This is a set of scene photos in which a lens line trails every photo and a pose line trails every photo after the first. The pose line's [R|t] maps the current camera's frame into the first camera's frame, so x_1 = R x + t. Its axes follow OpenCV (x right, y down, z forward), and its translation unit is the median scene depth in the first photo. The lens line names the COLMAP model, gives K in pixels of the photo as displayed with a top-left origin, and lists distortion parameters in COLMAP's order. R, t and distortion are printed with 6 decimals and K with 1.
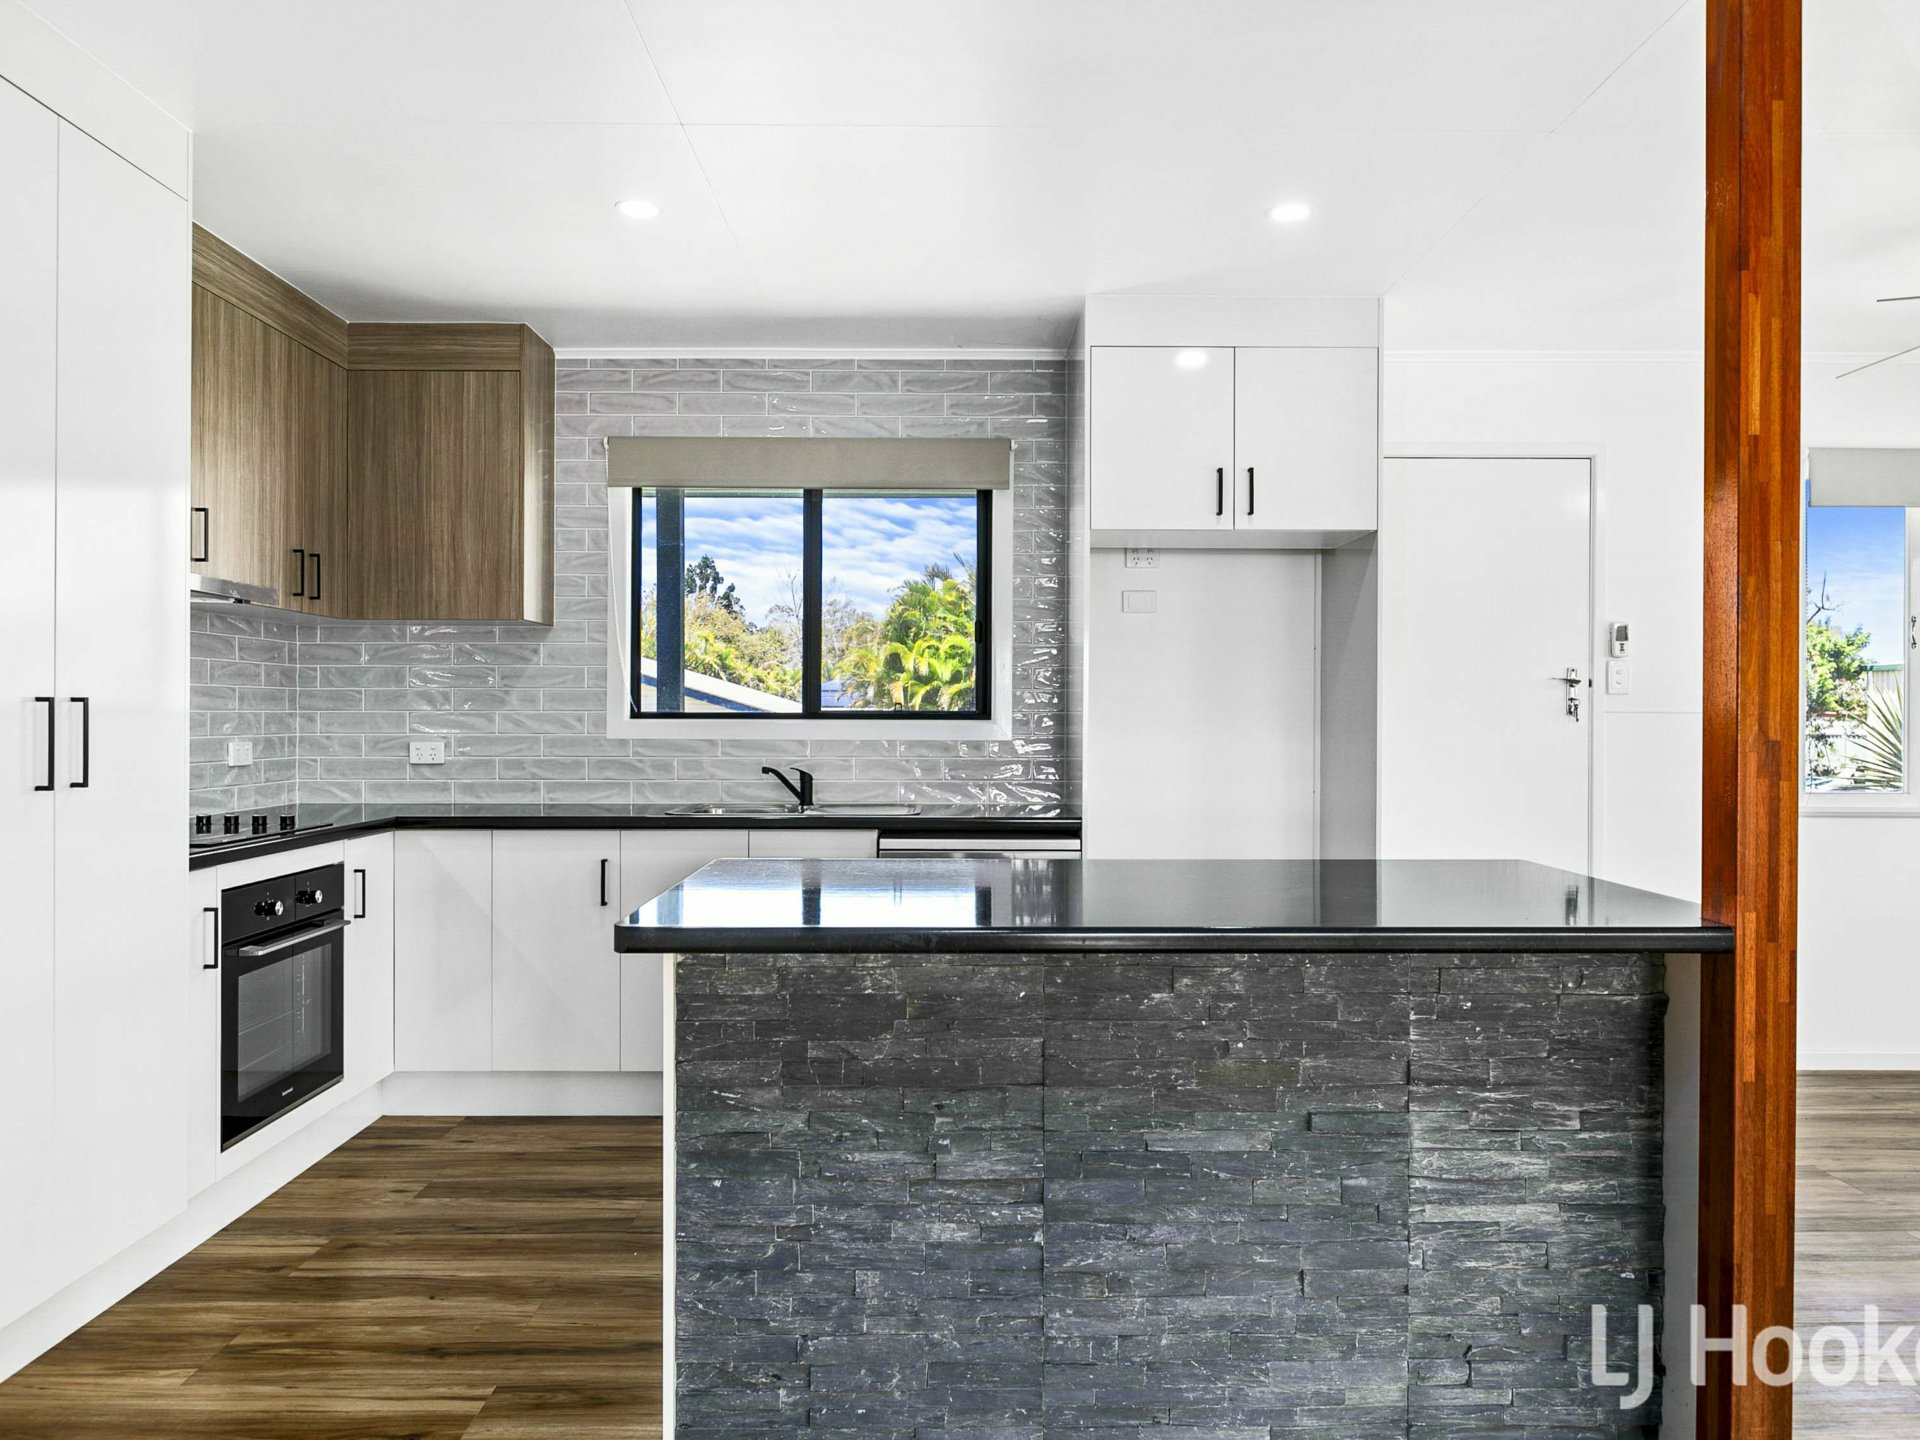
lens RADIAL K [[1393.4, 0, 961.2], [0, 1393.4, 721.2], [0, 0, 1]] dist [0.002841, -0.000748]
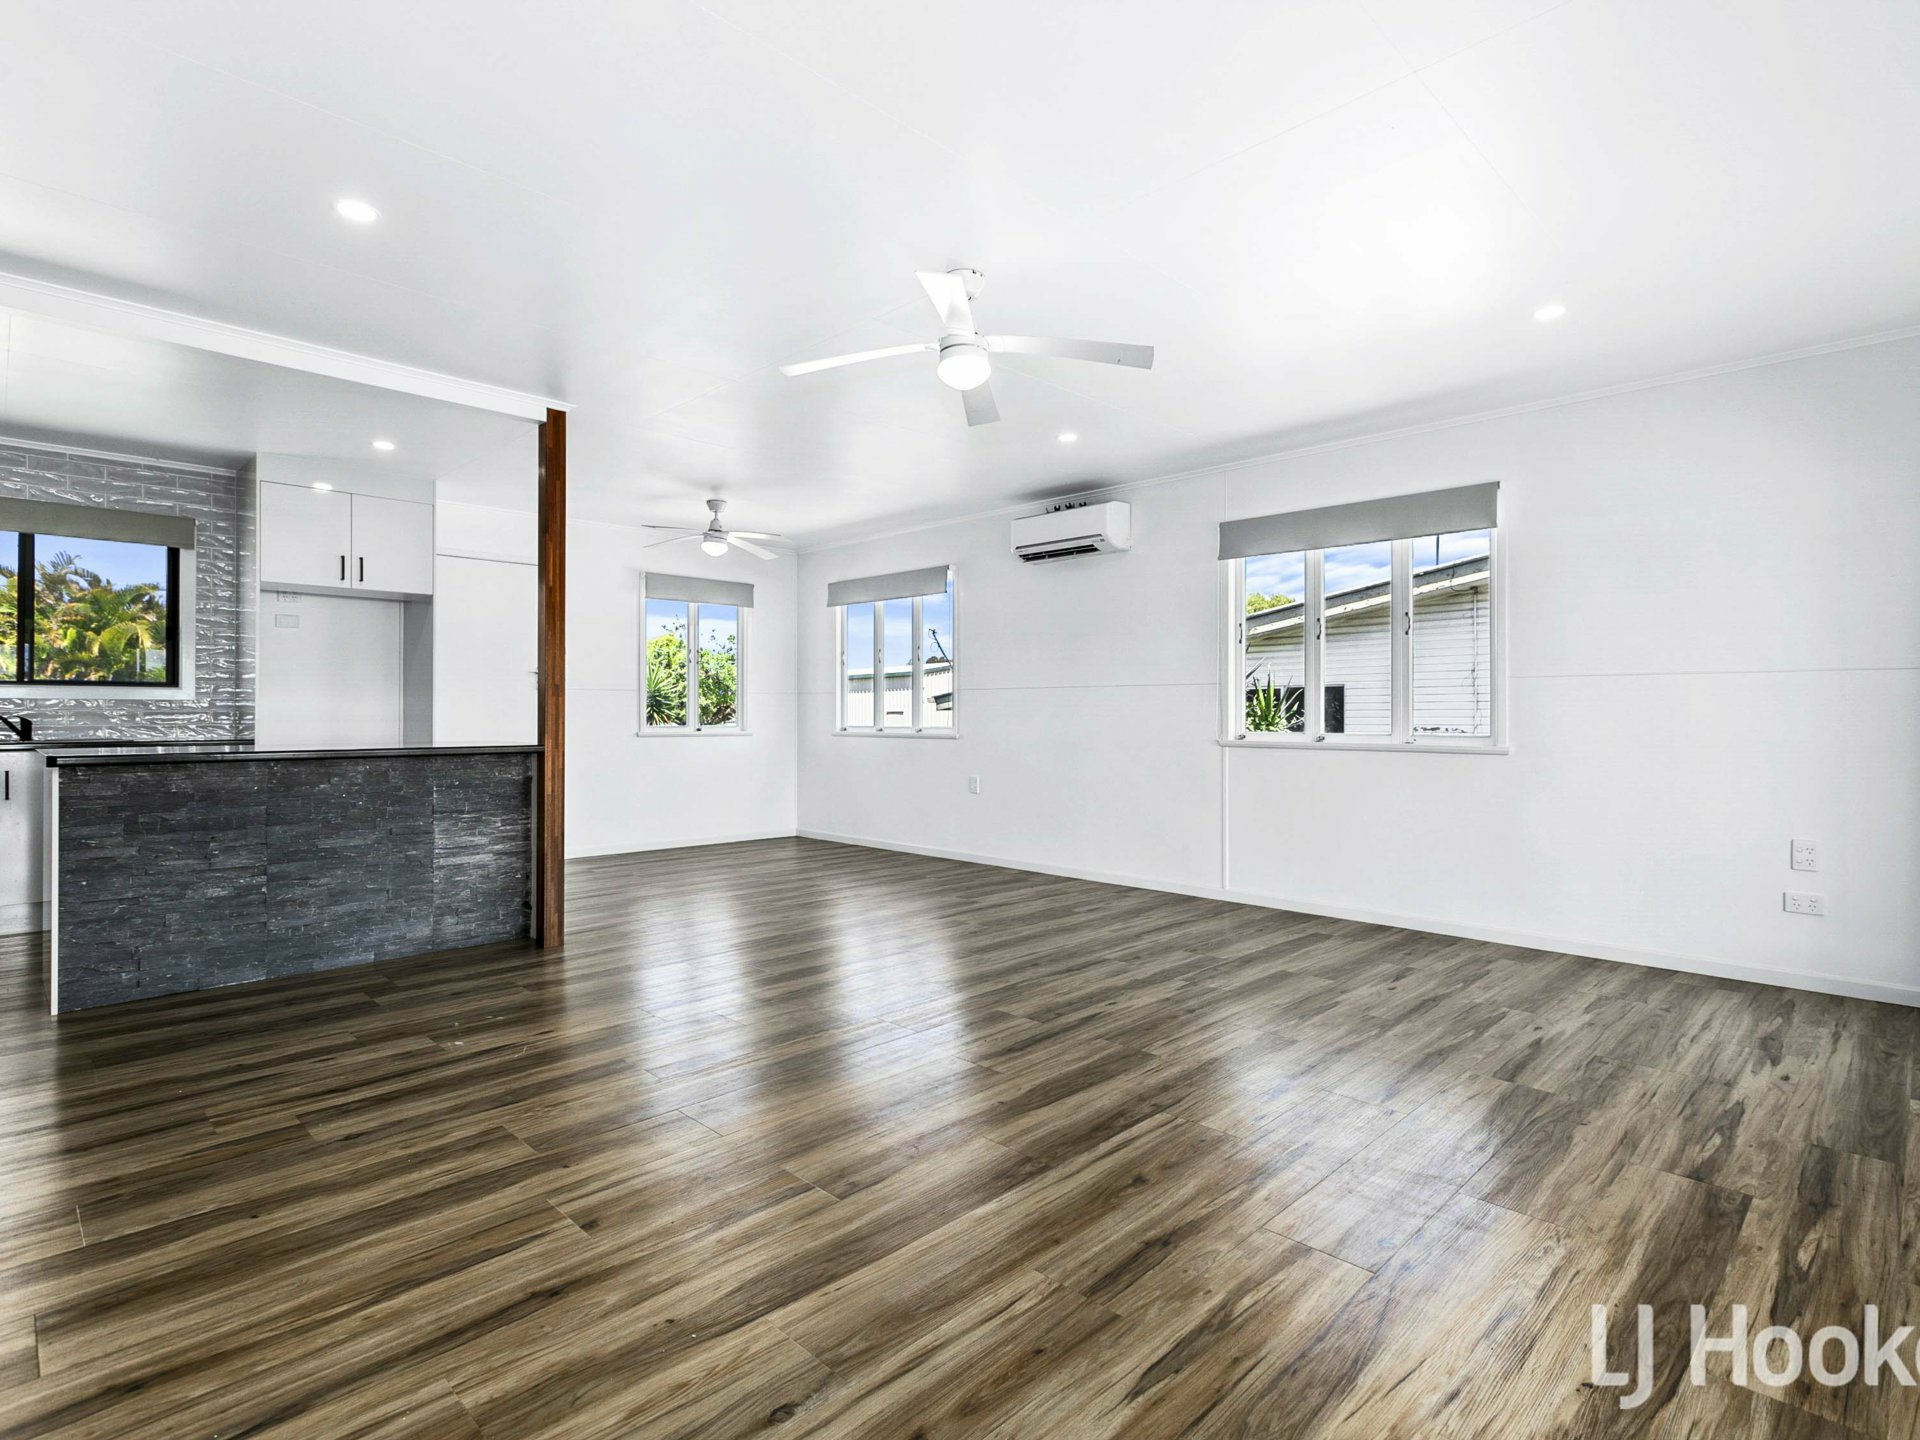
lens RADIAL K [[985.0, 0, 964.2], [0, 985.0, 711.1], [0, 0, 1]] dist [0.003370, 0.000503]
pose [[0.724879, -0.000457, 0.688876, -0.241391], [0.002455, 0.999995, -0.001920, 0.069374], [-0.688872, 0.003083, 0.724876, -1.065817]]
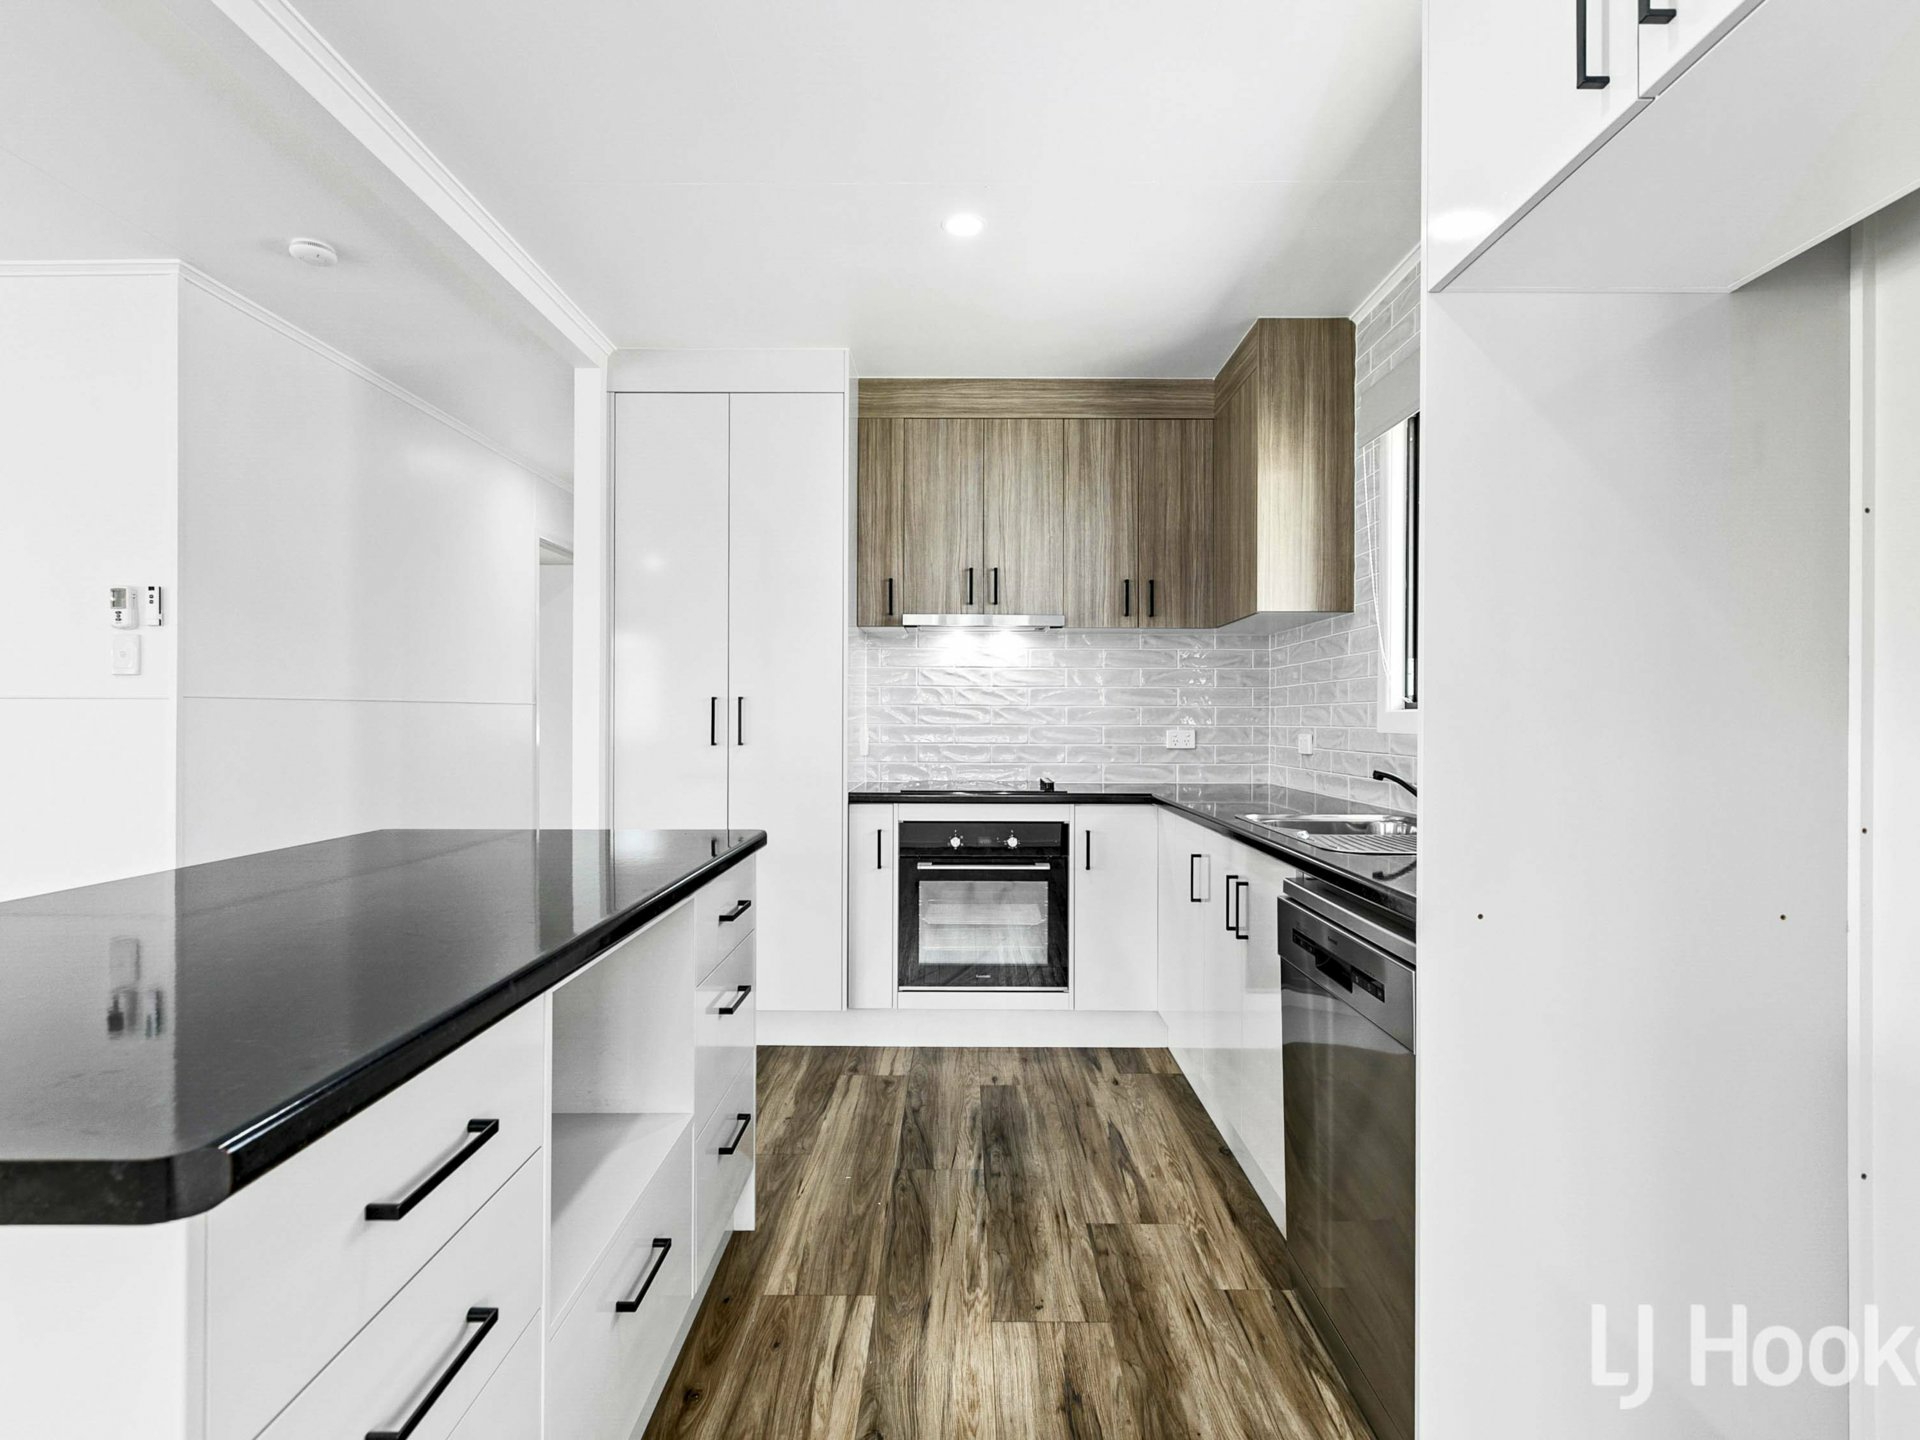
lens RADIAL K [[985.0, 0, 956.1], [0, 985.0, 718.8], [0, 0, 1]] dist [0.003370, 0.000503]
pose [[-0.029815, -0.000650, -0.999555, 0.494569], [-0.010351, 0.999946, -0.000341, 0.008119], [0.999502, 0.010336, -0.029820, 0.978167]]
